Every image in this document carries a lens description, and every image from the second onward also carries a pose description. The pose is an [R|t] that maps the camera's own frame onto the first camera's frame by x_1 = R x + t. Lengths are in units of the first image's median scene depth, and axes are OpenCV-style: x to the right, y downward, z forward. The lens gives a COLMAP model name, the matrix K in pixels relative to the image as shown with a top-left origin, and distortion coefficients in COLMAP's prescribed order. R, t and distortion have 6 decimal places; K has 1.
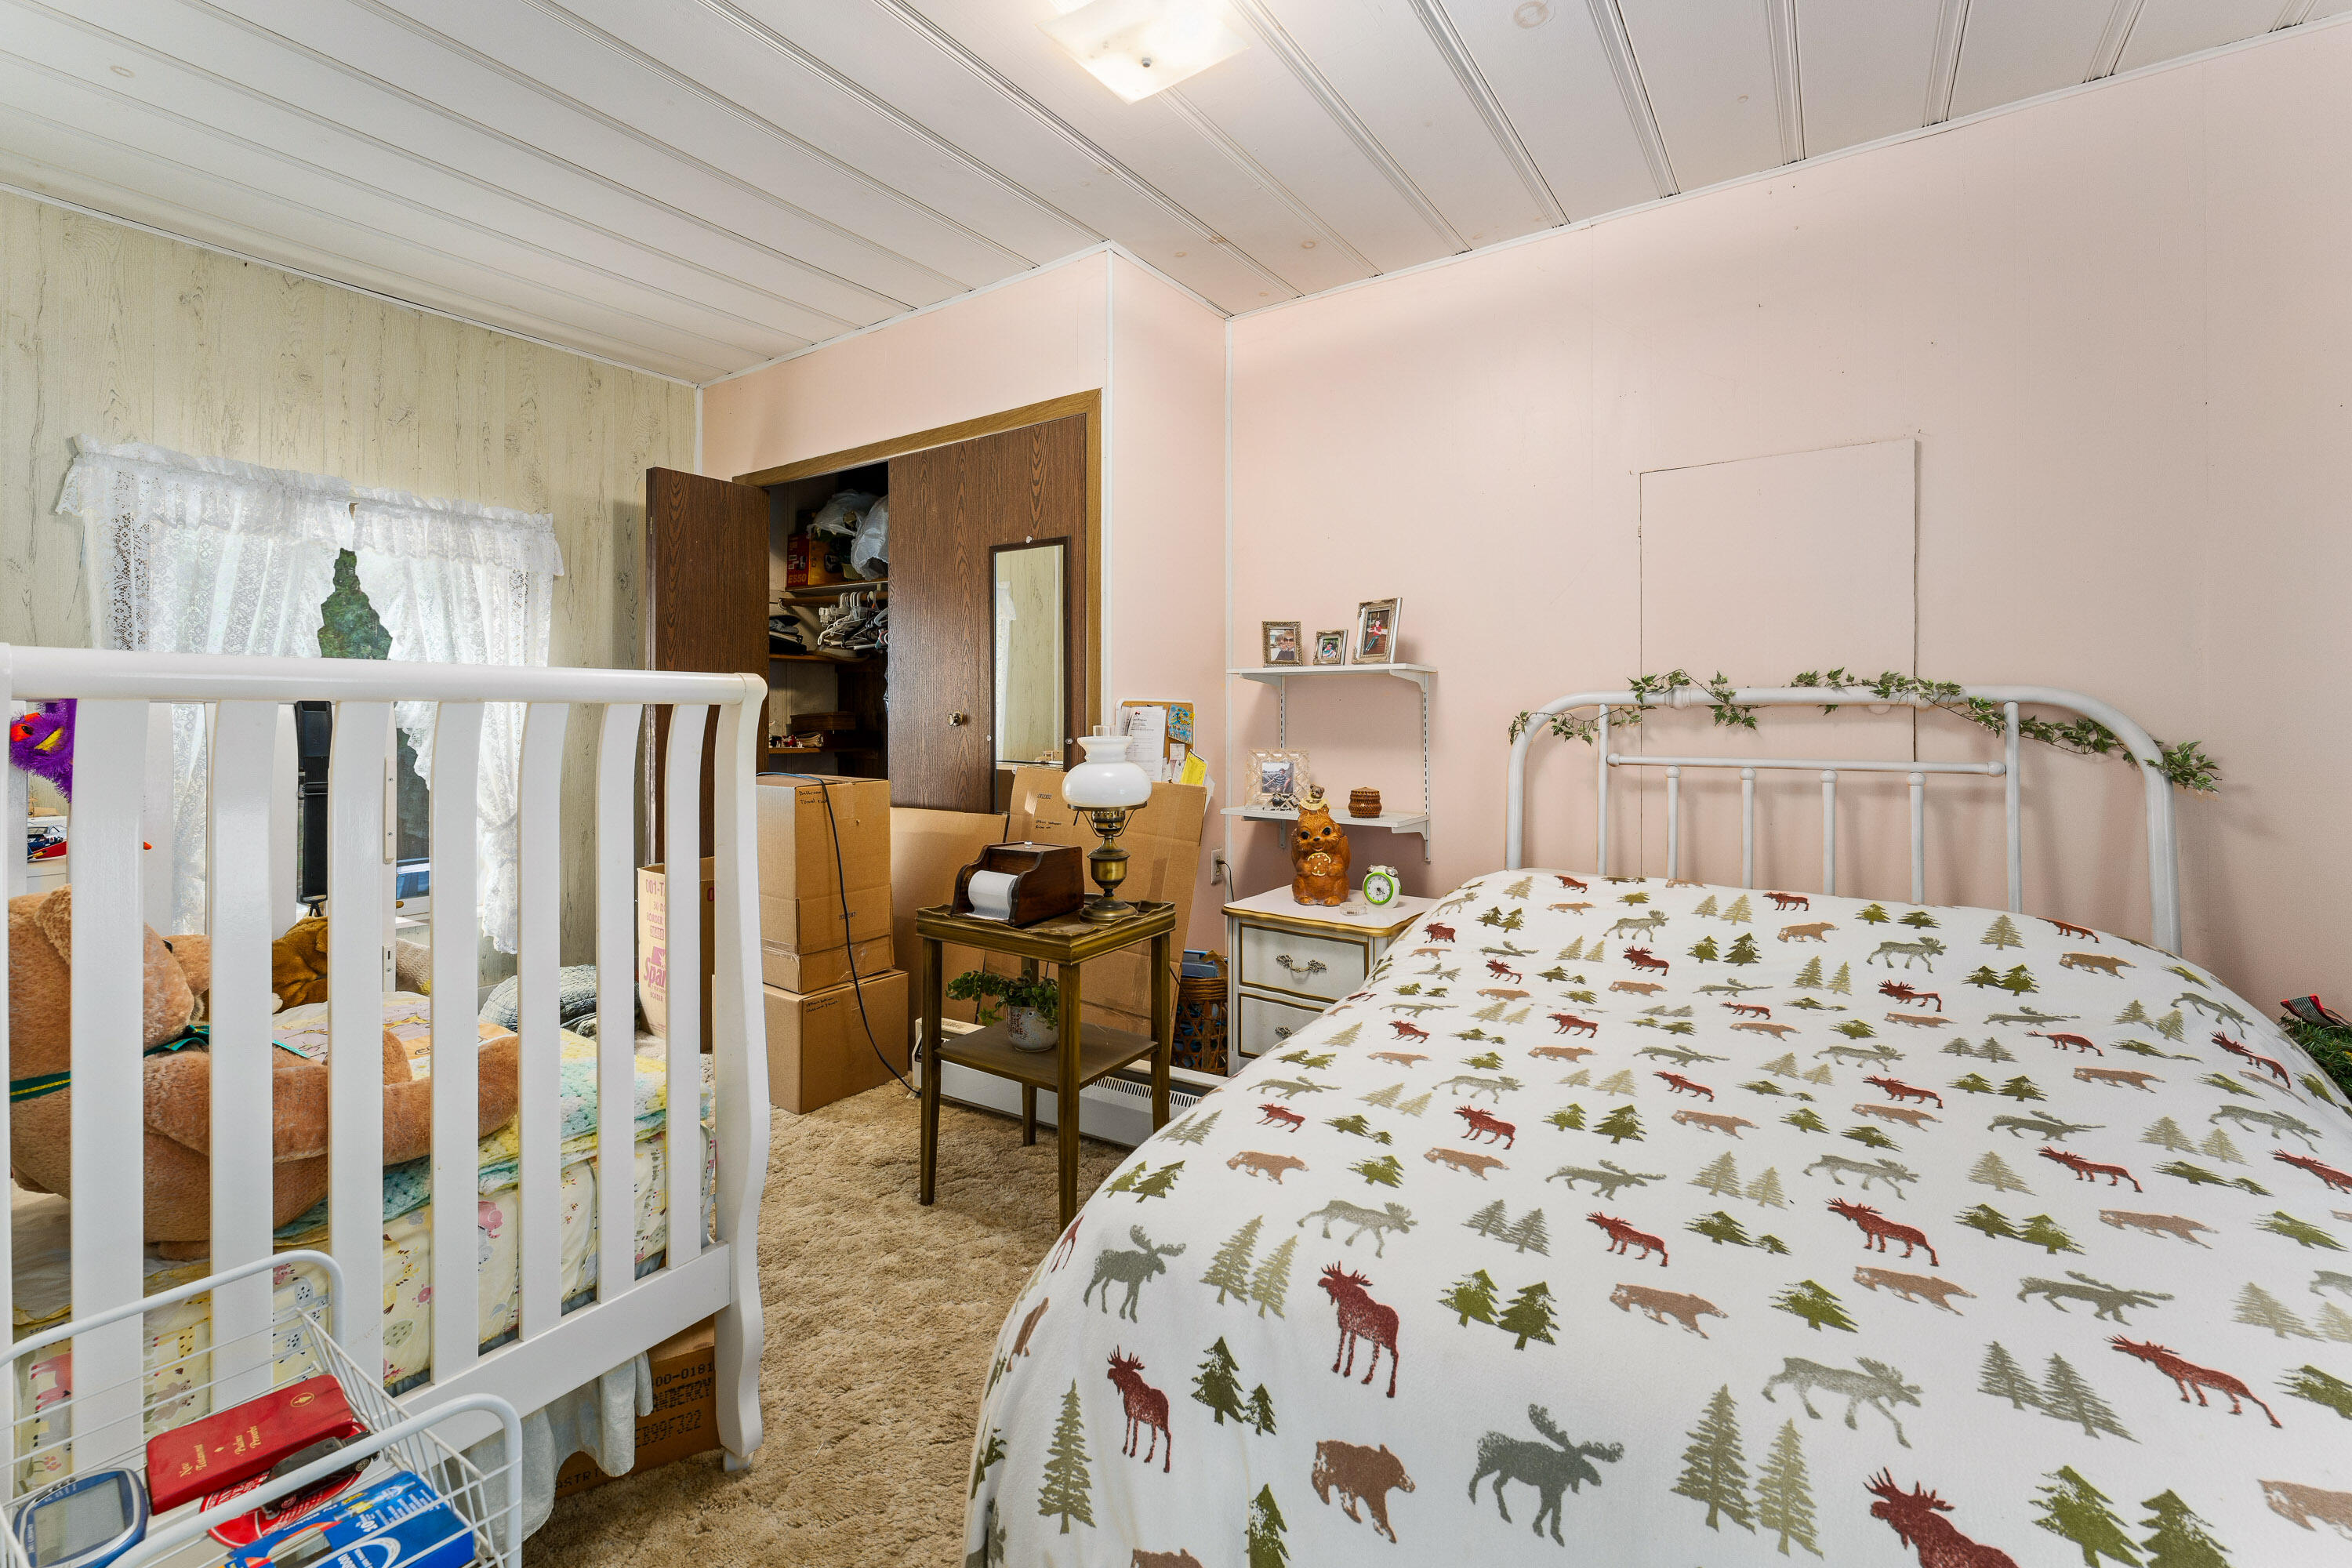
lens RADIAL K [[938.4, 0, 1175.9], [0, 938.4, 770.4], [0, 0, 1]] dist [0.001961, 0.000009]
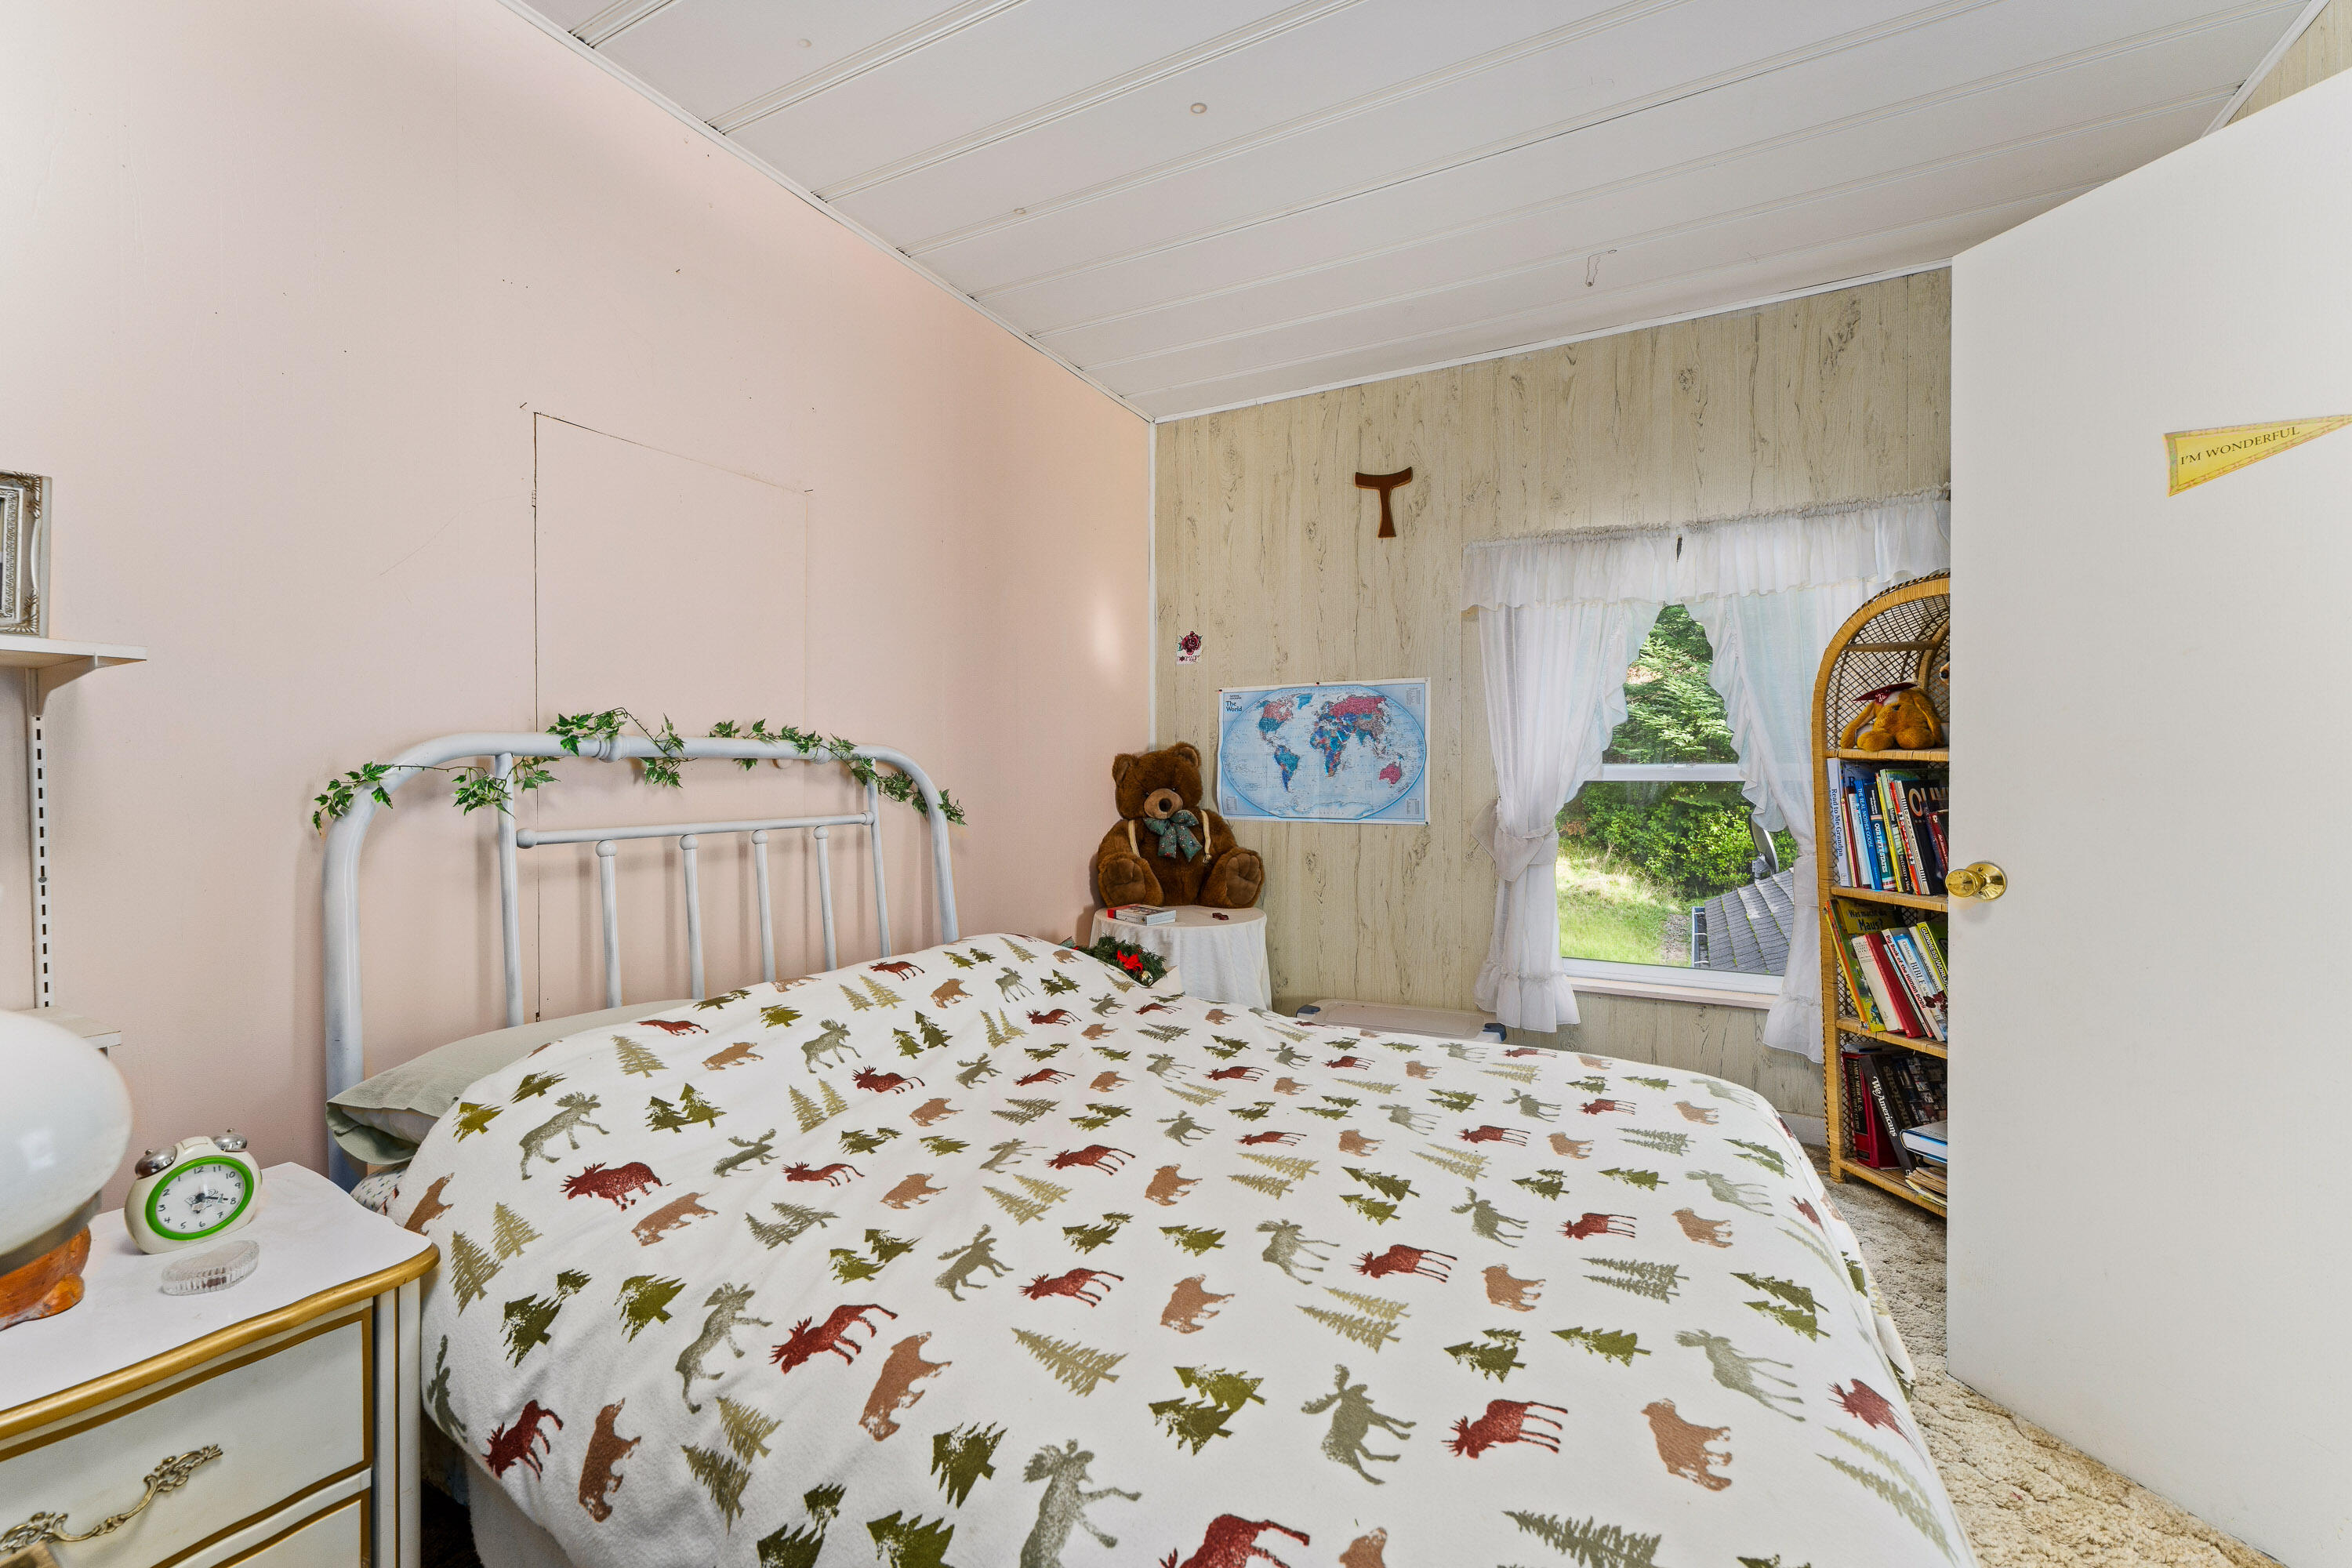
lens RADIAL K [[938.4, 0, 1175.9], [0, 938.4, 770.4], [0, 0, 1]] dist [0.001961, 0.000009]
pose [[-0.101006, -0.001240, 0.994885, -0.419737], [0.058131, 0.998283, 0.007146, -0.065894], [-0.993186, 0.058556, -0.100760, 1.105385]]
